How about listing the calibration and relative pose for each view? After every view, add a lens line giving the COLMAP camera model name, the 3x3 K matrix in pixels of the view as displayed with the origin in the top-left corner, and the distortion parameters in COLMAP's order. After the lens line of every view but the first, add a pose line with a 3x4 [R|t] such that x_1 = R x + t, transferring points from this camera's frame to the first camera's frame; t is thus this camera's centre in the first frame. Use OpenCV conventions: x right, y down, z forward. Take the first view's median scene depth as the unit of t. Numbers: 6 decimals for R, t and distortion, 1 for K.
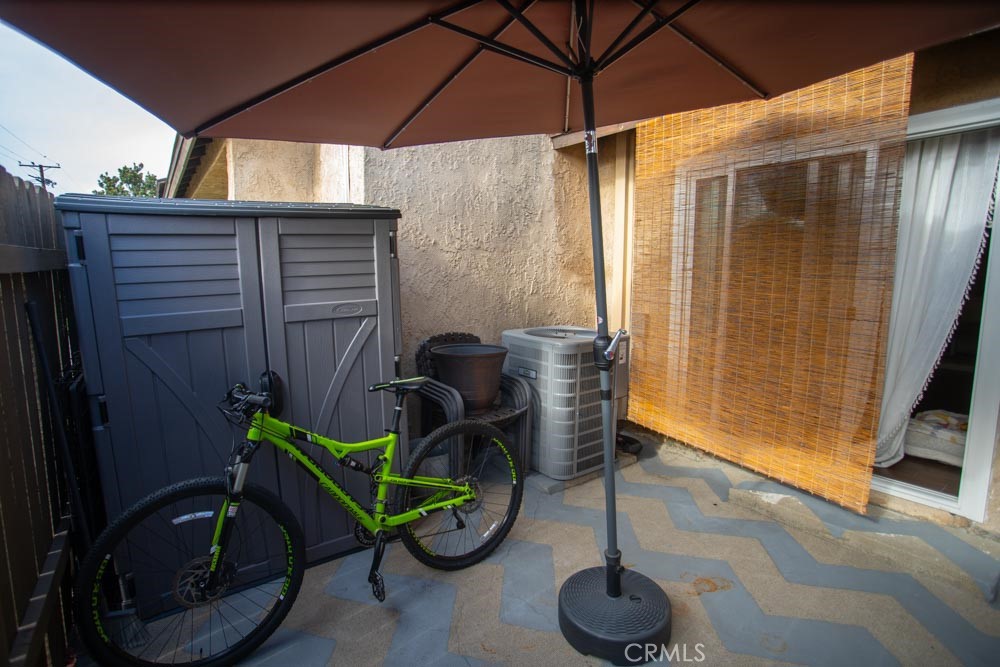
lens RADIAL K [[498.8, 0, 499.8], [0, 498.8, 330.7], [0, 0, 1]] dist [-0.075663, 0.035888]
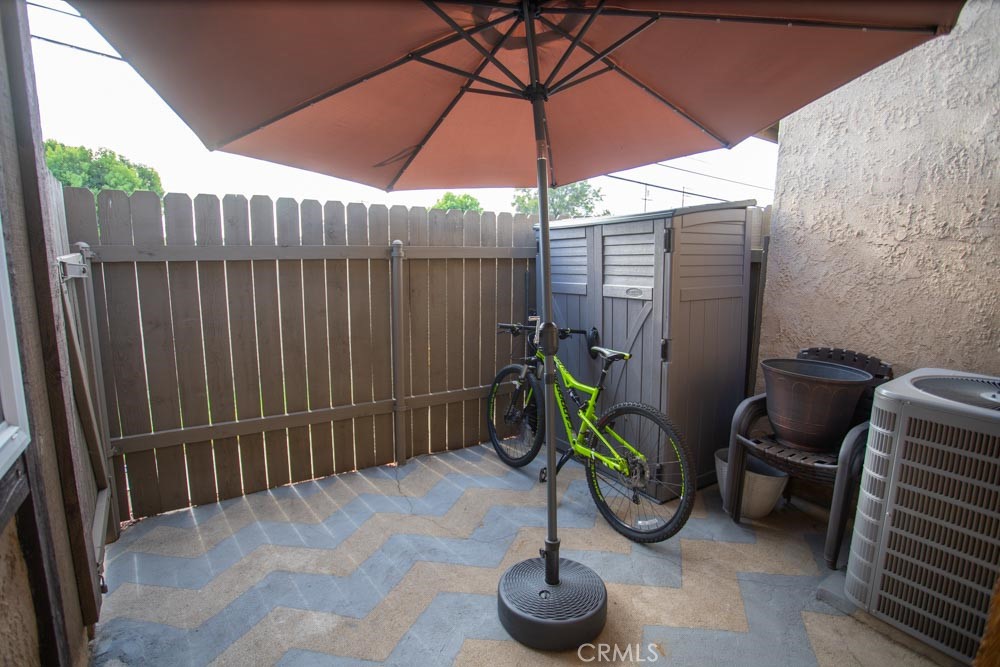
lens RADIAL K [[498.8, 0, 499.8], [0, 498.8, 330.7], [0, 0, 1]] dist [-0.075663, 0.035888]
pose [[-0.066490, 0.153975, -0.985835, 0.999575], [-0.138768, 0.976993, 0.161953, -0.107370], [0.988090, 0.147570, -0.043594, 0.736178]]
